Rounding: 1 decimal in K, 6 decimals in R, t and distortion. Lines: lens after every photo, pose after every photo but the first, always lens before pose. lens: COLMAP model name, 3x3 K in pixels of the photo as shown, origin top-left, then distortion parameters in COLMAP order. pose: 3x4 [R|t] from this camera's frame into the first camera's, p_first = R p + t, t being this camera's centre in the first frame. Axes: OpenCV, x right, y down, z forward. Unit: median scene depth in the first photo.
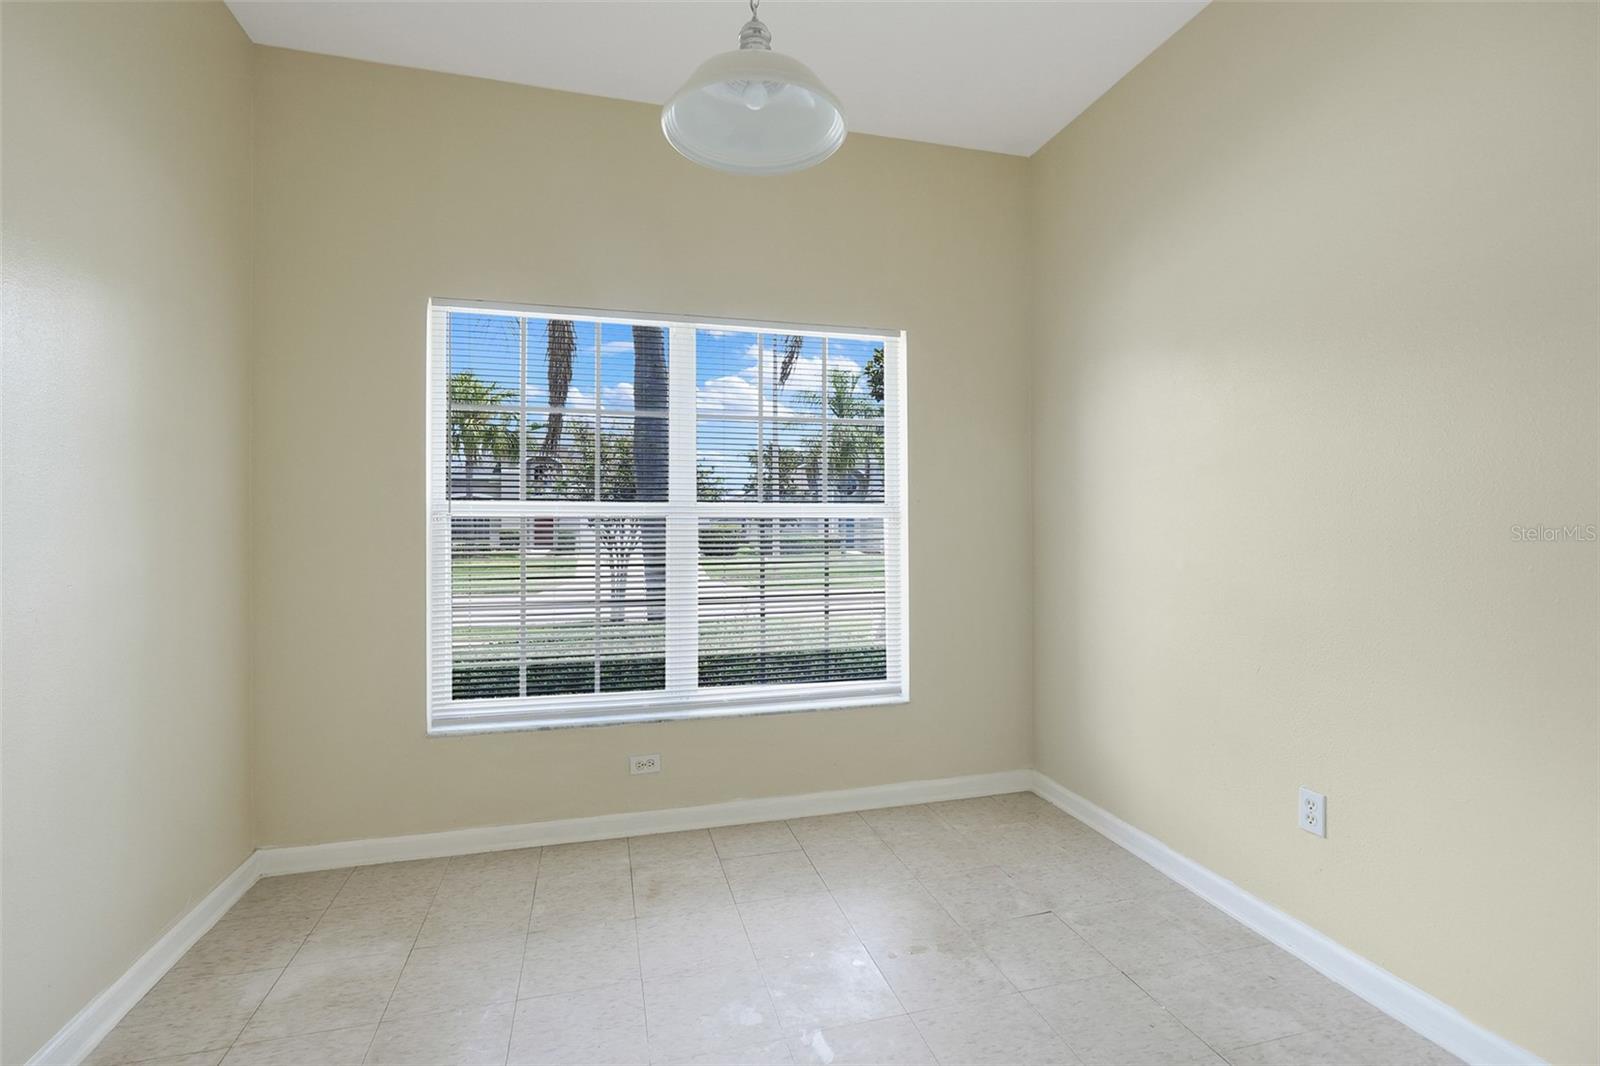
lens RADIAL K [[718.8, 0, 794.0], [0, 718.8, 519.6], [0, 0, 1]] dist [-0.004576, 0.000323]
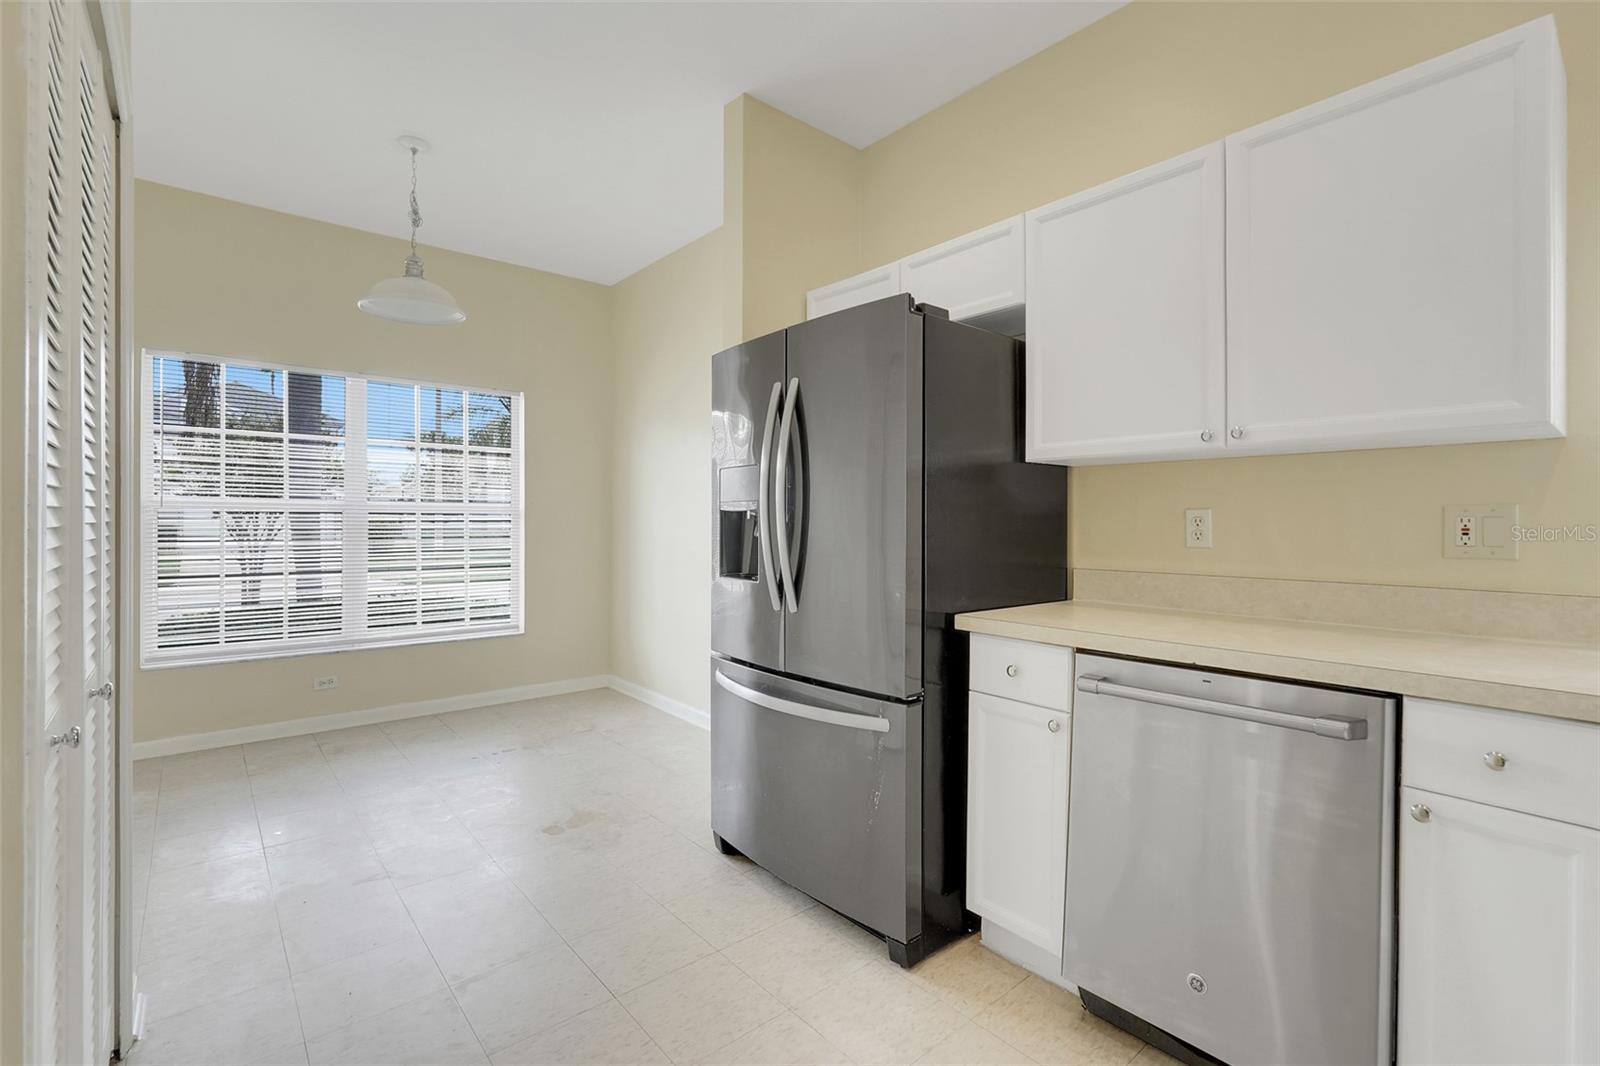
lens RADIAL K [[718.8, 0, 794.0], [0, 718.8, 519.6], [0, 0, 1]] dist [-0.004576, 0.000323]
pose [[0.908578, 0.007266, 0.417653, 0.044221], [-0.008193, 0.999966, 0.000428, 0.003183], [-0.417636, -0.003811, 0.908607, -0.712267]]
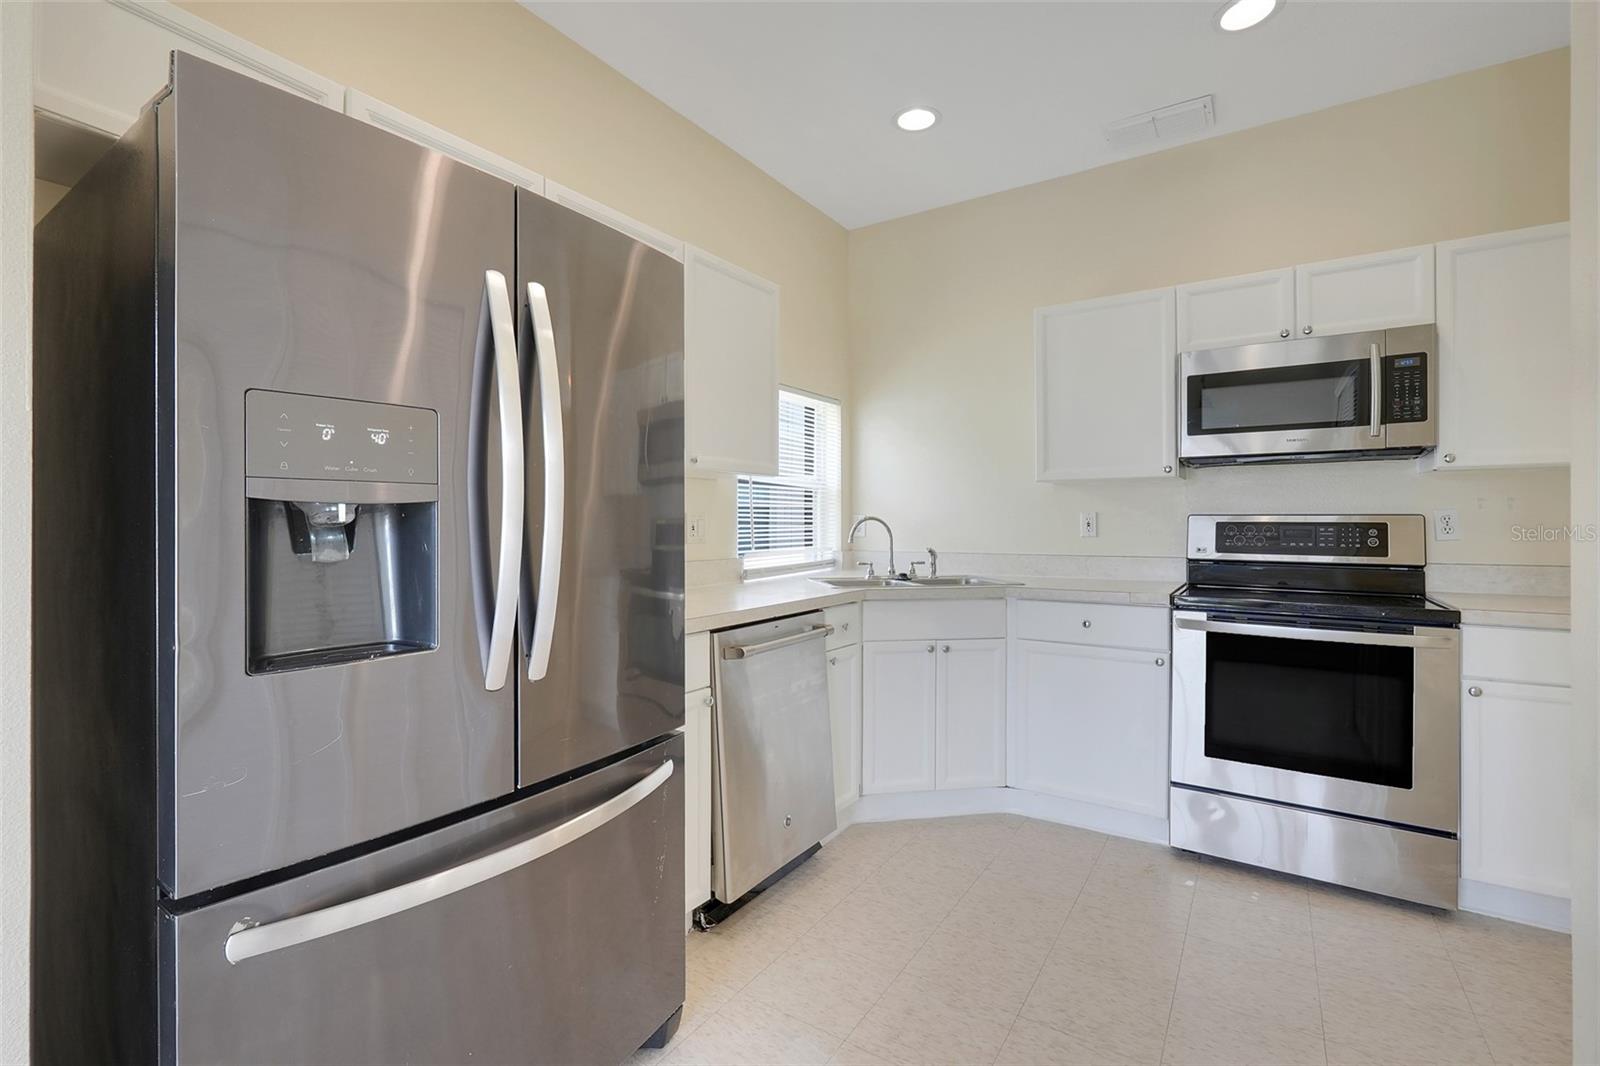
lens RADIAL K [[718.8, 0, 794.0], [0, 718.8, 519.6], [0, 0, 1]] dist [-0.004576, 0.000323]
pose [[-0.668854, 0.010068, 0.743326, -0.088771], [0.004200, 0.999944, -0.009765, 0.007295], [-0.743382, -0.003410, -0.668858, 0.271098]]
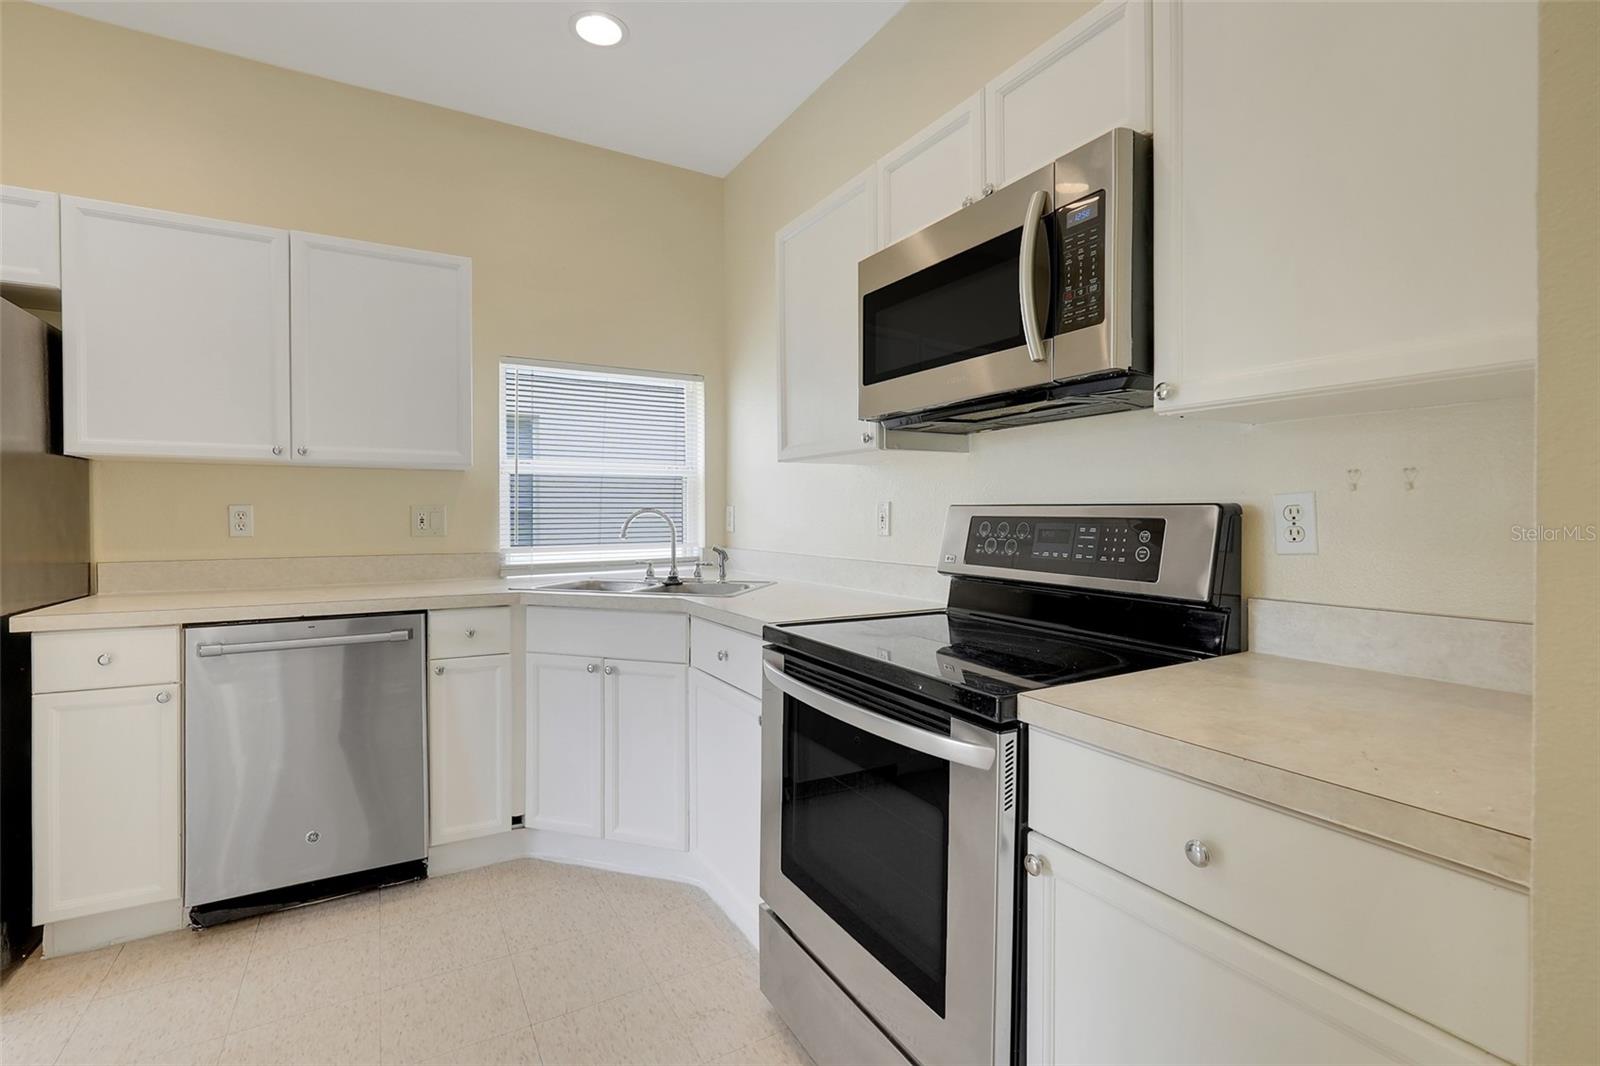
lens RADIAL K [[718.8, 0, 794.0], [0, 718.8, 519.6], [0, 0, 1]] dist [-0.004576, 0.000323]
pose [[-0.264154, -0.000891, 0.964480, -0.360362], [-0.001856, 0.999998, 0.000415, 0.006134], [-0.964479, -0.001680, -0.264155, -0.642476]]
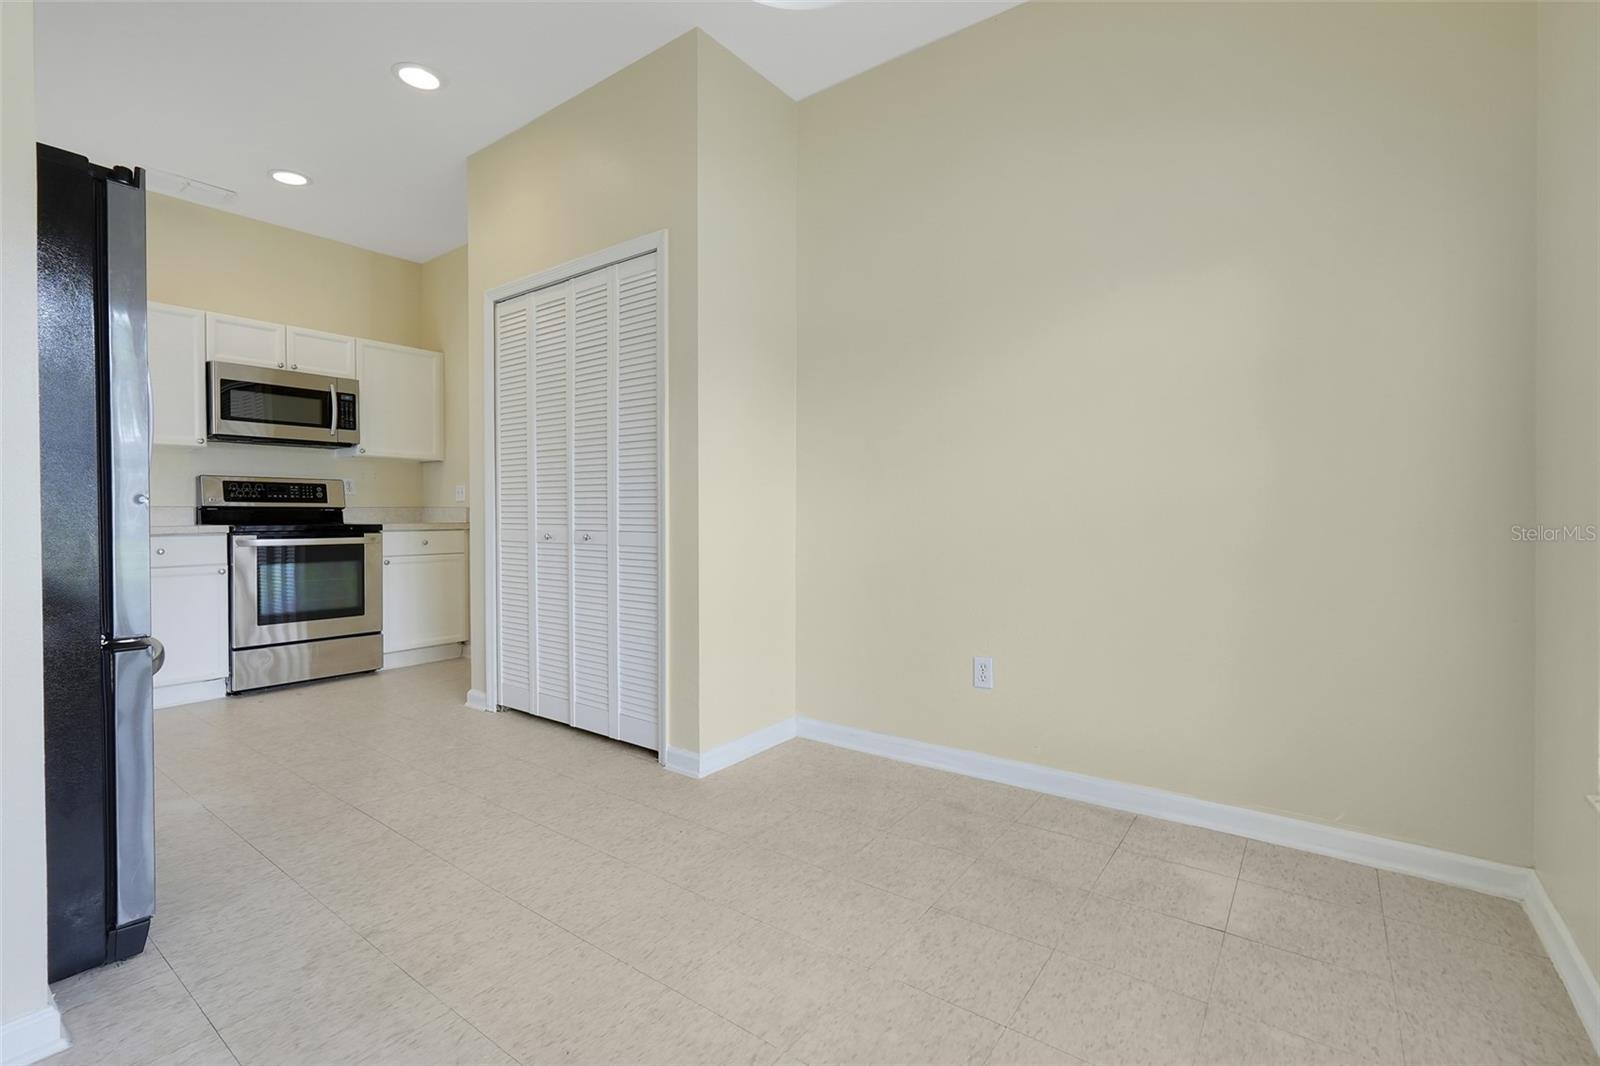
lens RADIAL K [[718.8, 0, 794.0], [0, 718.8, 519.6], [0, 0, 1]] dist [-0.004576, 0.000323]
pose [[-0.780459, 0.013264, -0.625066, 0.326953], [0.007153, 0.999899, 0.012287, 0.083370], [0.625165, 0.005118, -0.780475, 1.133637]]
